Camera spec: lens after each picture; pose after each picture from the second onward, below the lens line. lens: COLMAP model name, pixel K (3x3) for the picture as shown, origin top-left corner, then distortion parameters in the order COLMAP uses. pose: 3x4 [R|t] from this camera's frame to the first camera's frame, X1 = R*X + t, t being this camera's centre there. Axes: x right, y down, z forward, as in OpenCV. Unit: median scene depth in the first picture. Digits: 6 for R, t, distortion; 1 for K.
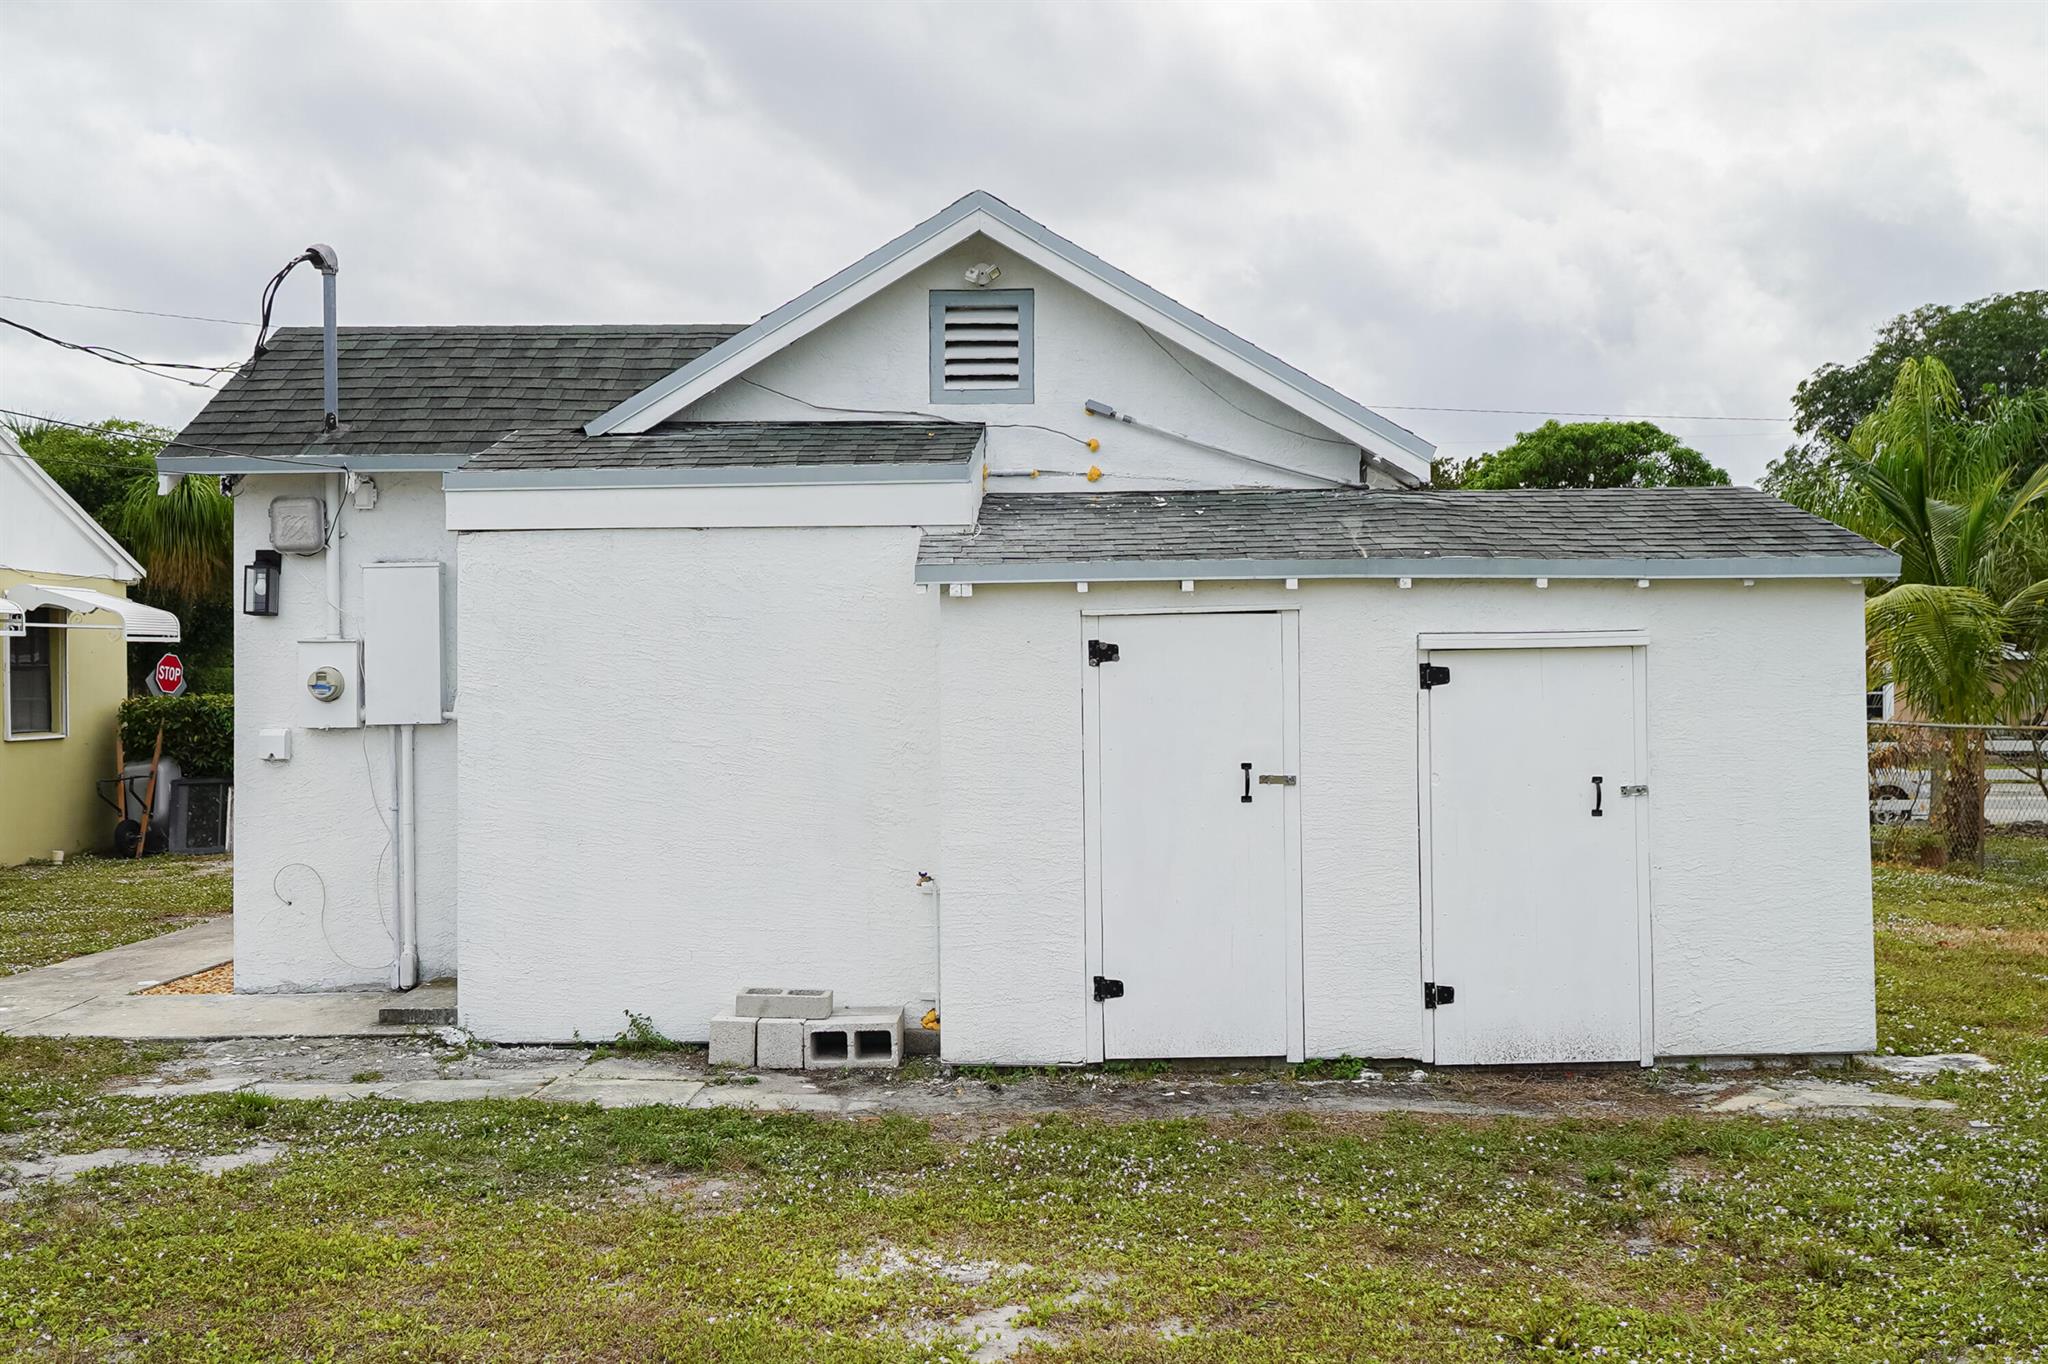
lens RADIAL K [[1953.2, 0, 1024.0], [0, 1953.2, 682.0], [0, 0, 1]] dist [0.018014, 0.005840]
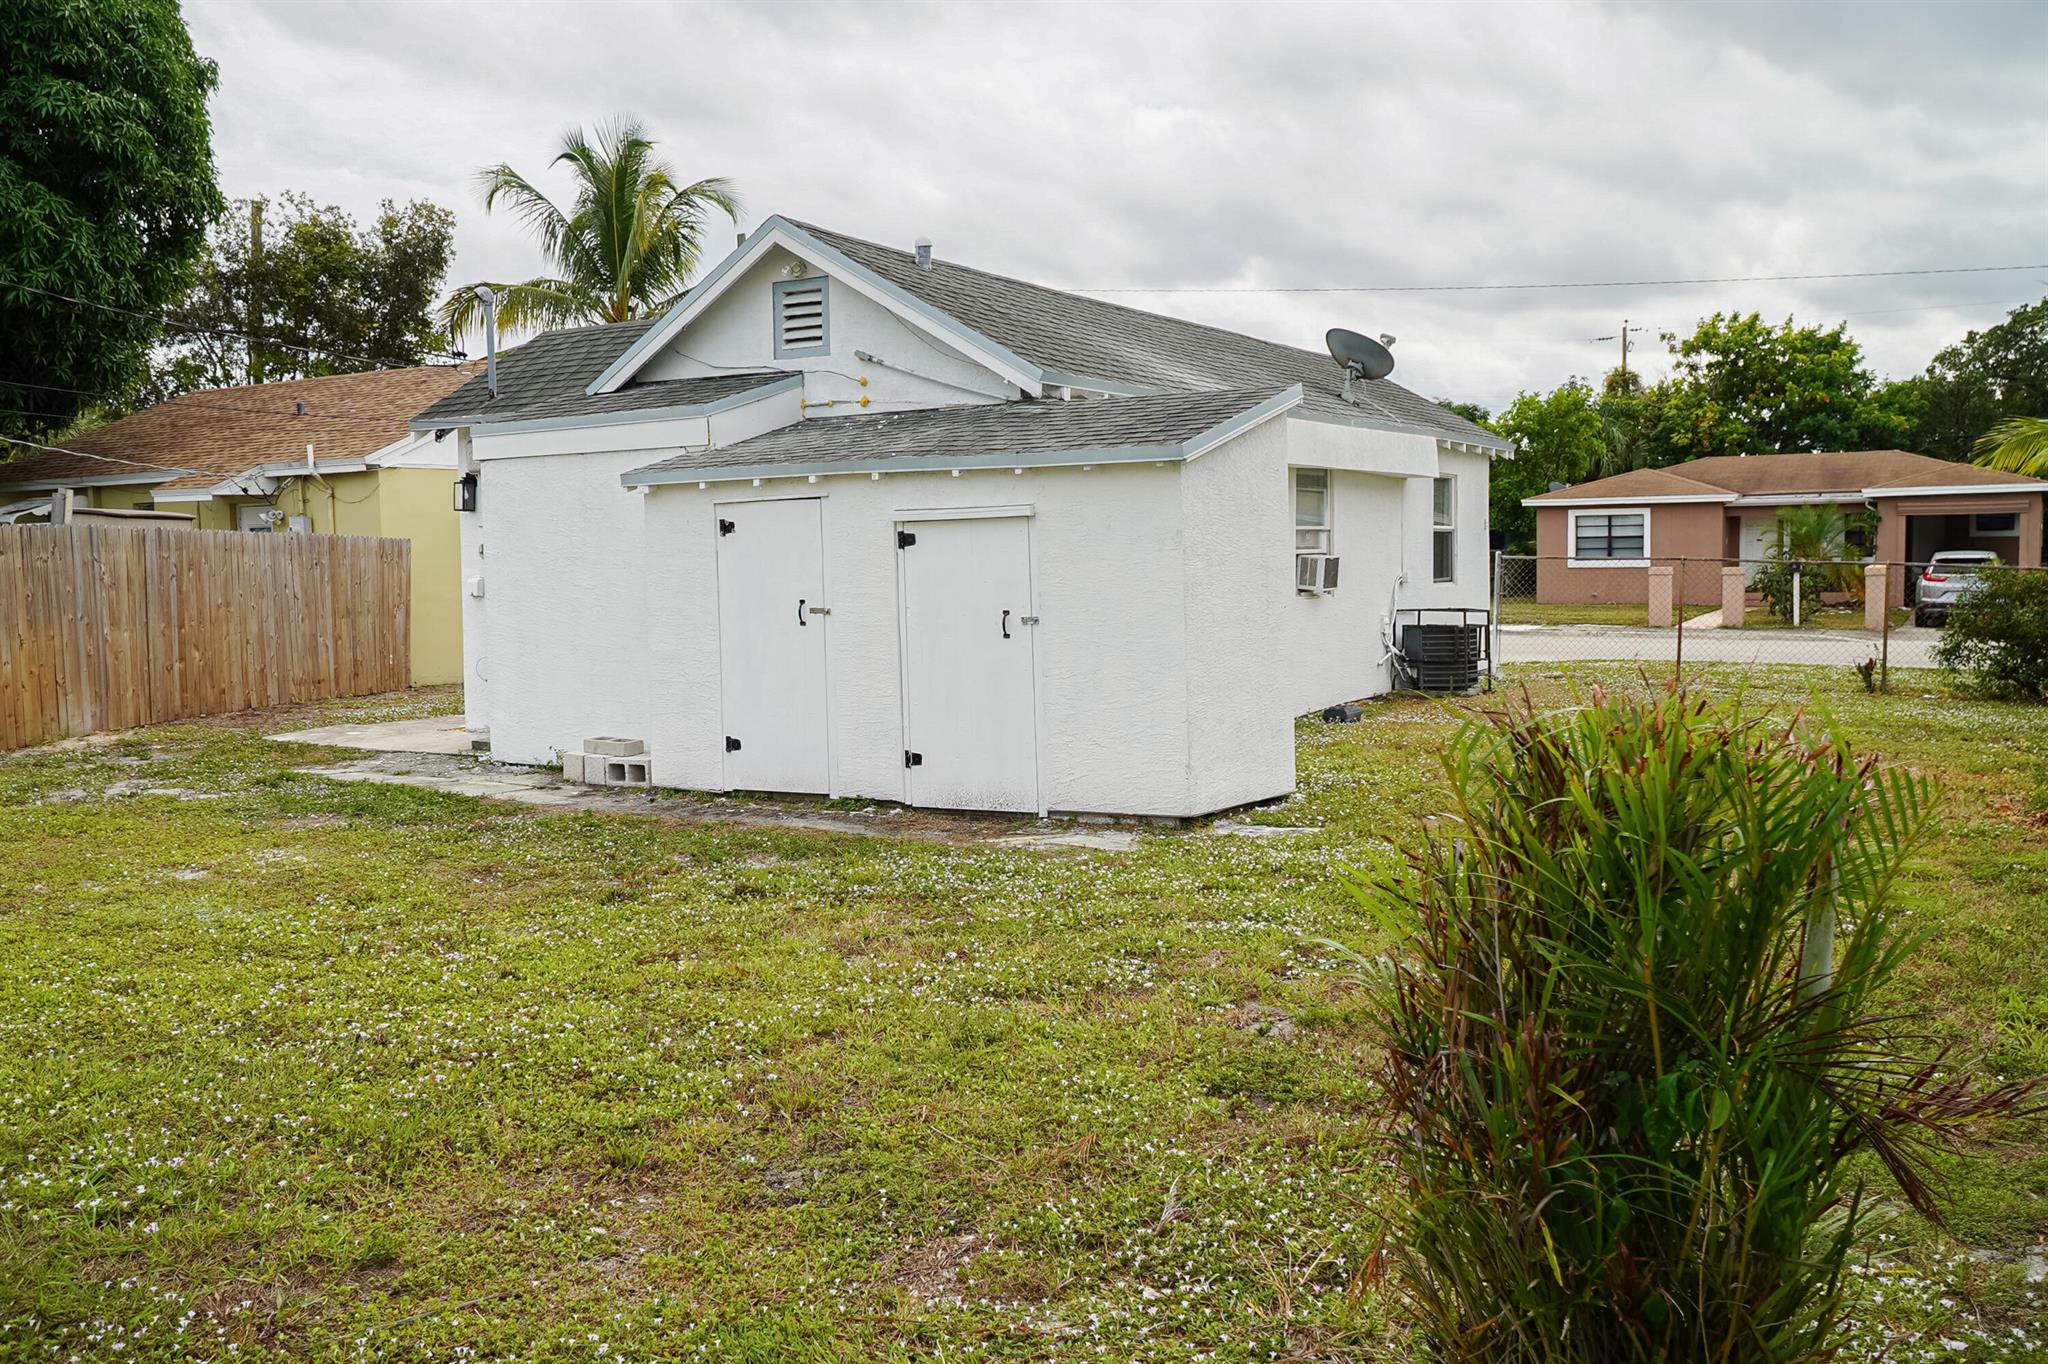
lens RADIAL K [[1689.7, 0, 1024.0], [0, 1689.7, 682.0], [0, 0, 1]] dist [0.000563, -0.005513]
pose [[0.873472, 0.027304, -0.486109, 0.891778], [0.011727, 0.996957, 0.077069, 0.006358], [0.486734, -0.073018, 0.870493, -0.054013]]
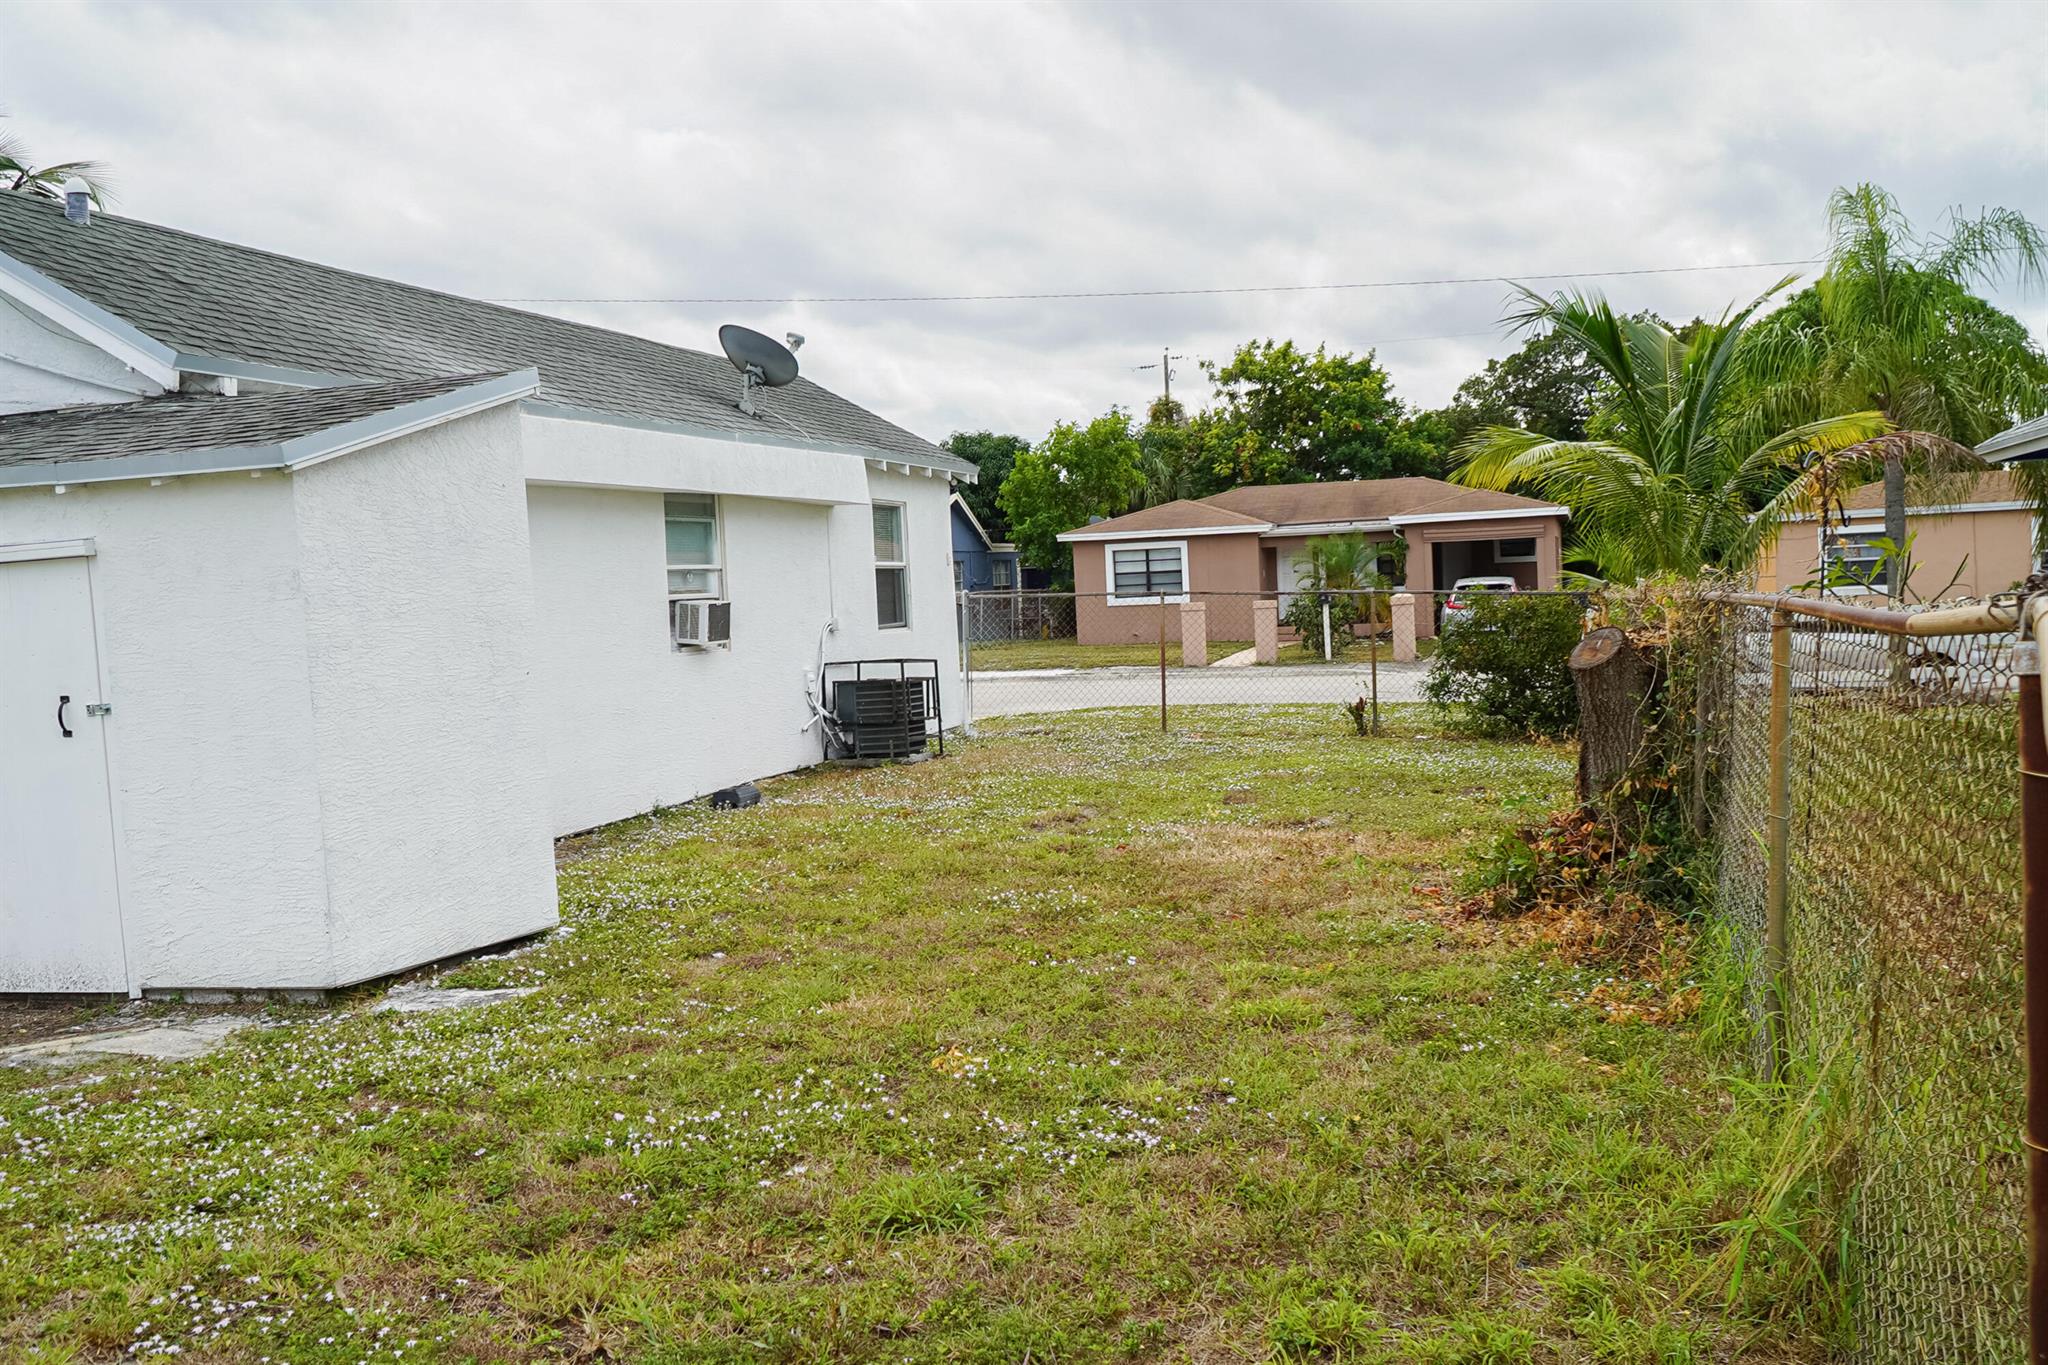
lens RADIAL K [[1797.5, 0, 1024.0], [0, 1797.5, 682.5], [0, 0, 1]] dist [-0.014575, -0.002489]
pose [[0.963612, -0.024561, -0.266175, 0.968039], [0.039964, 0.997815, 0.052607, 0.014900], [0.264301, -0.061330, 0.962488, 0.287078]]
